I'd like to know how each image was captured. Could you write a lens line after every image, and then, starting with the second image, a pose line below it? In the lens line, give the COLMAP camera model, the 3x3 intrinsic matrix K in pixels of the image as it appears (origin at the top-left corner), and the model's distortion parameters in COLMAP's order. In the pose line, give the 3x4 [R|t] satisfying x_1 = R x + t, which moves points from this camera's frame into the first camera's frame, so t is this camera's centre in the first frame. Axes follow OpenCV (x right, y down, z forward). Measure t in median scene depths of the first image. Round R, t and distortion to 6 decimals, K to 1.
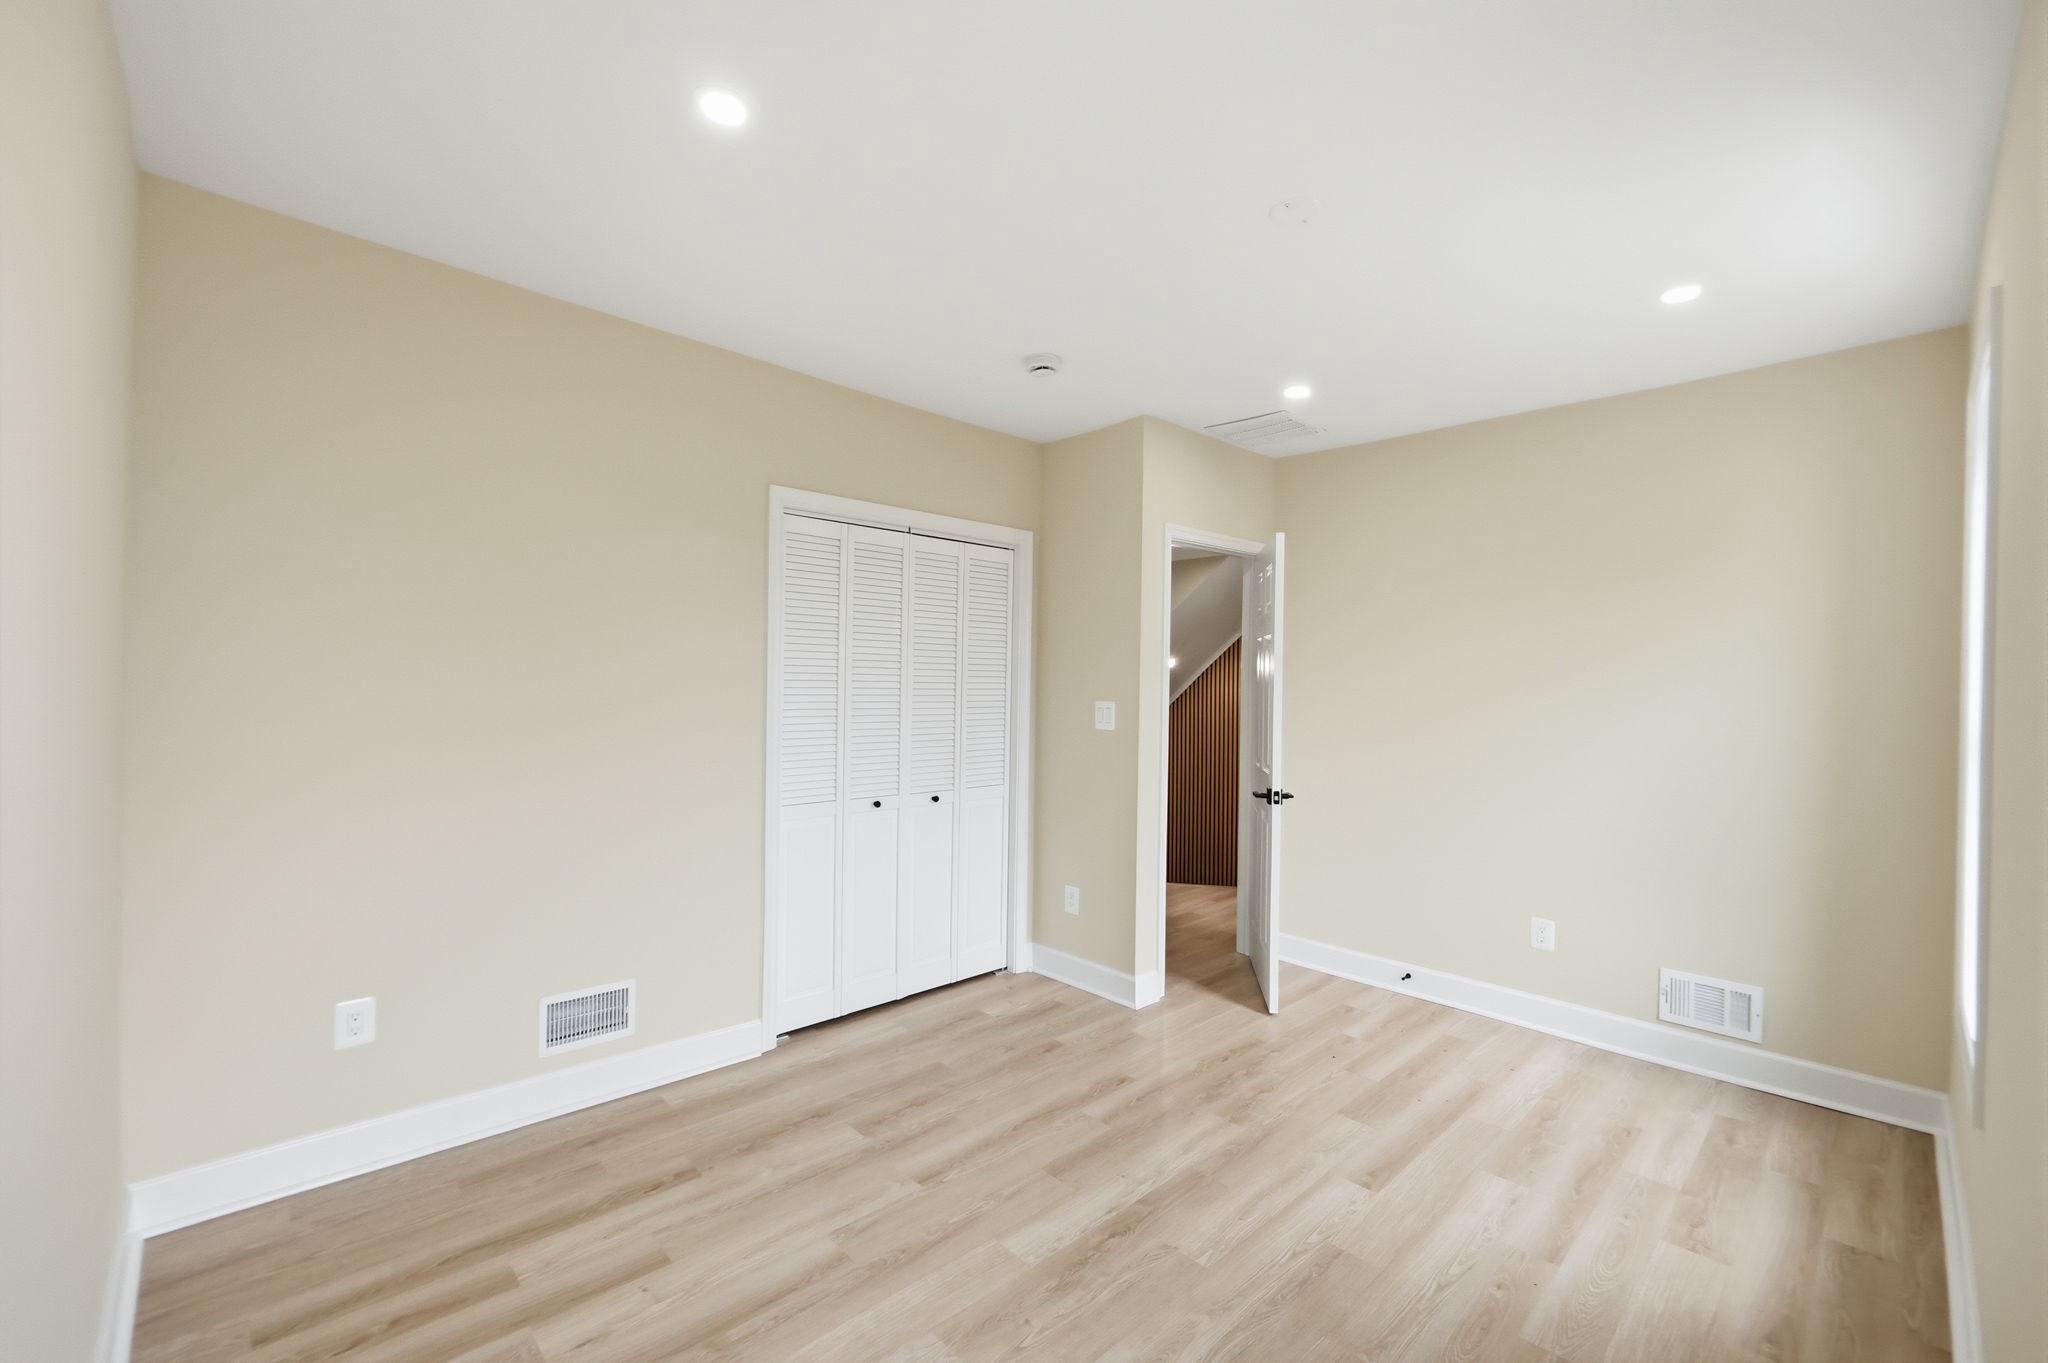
lens RADIAL K [[850.4, 0, 1023.4], [0, 850.4, 681.1], [0, 0, 1]] dist [-0.014151, 0.002071]
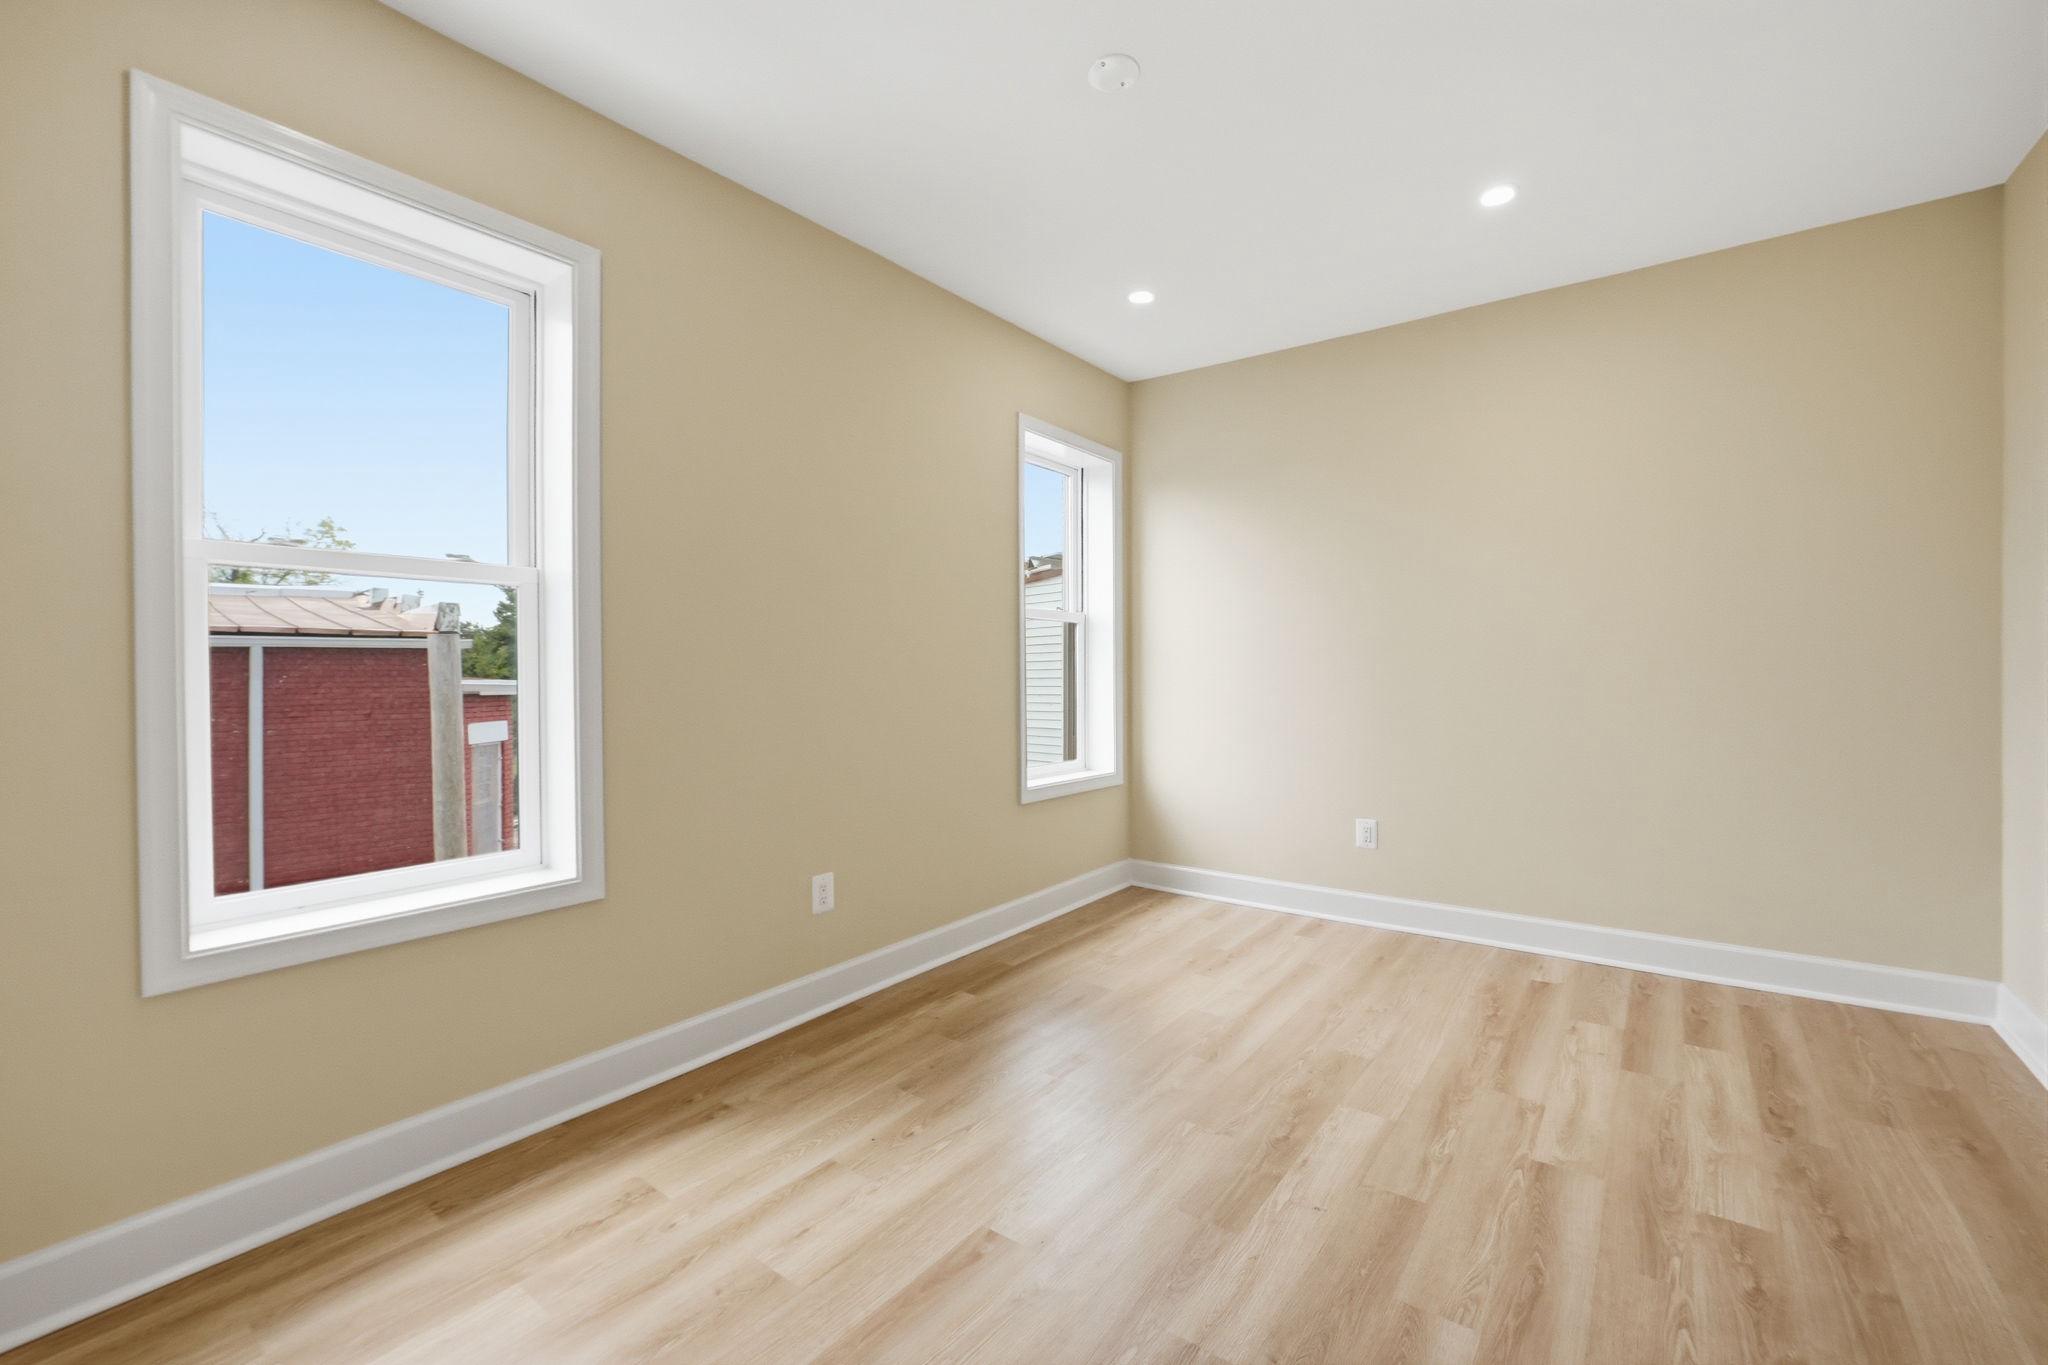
lens RADIAL K [[850.4, 0, 1024.5], [0, 850.4, 677.5], [0, 0, 1]] dist [-0.014151, 0.002071]
pose [[-0.986679, -0.004460, -0.162620, 0.542232], [-0.006327, 0.999920, 0.010960, 0.130960], [0.162558, 0.011843, -0.986628, 1.852631]]
